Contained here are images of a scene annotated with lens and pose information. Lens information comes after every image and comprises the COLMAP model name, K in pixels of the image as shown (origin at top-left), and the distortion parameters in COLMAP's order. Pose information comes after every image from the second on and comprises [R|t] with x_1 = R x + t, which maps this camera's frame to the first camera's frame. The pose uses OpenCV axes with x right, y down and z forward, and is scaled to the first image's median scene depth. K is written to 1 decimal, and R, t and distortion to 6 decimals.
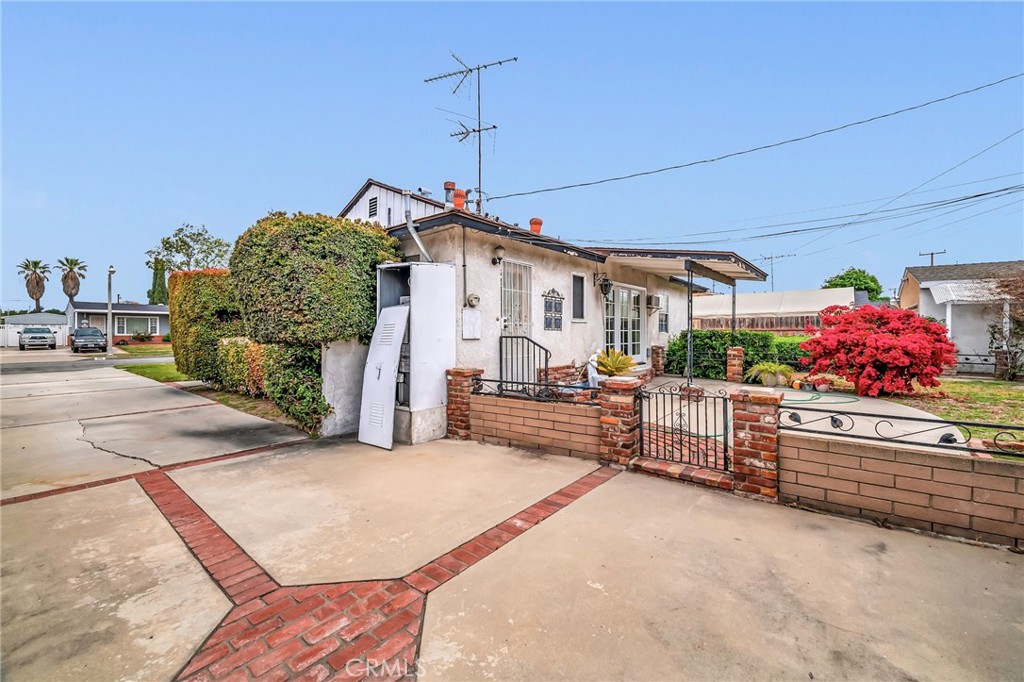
lens RADIAL K [[414.4, 0, 513.1], [0, 414.4, 338.0], [0, 0, 1]] dist [-0.004727, -0.000775]
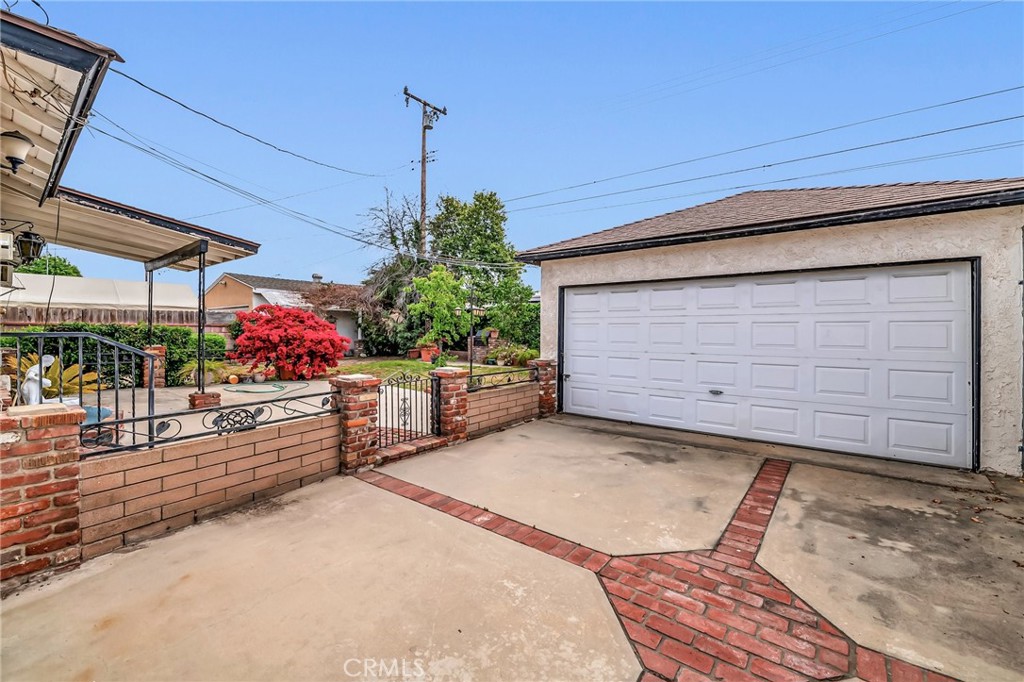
lens RADIAL K [[414.4, 0, 512.5], [0, 414.4, 333.7], [0, 0, 1]] dist [-0.004727, -0.000775]
pose [[-0.018221, -0.006302, 0.999814, -0.790323], [0.007637, 0.999950, 0.006442, -0.002809], [-0.999805, 0.007753, -0.018172, 0.761778]]
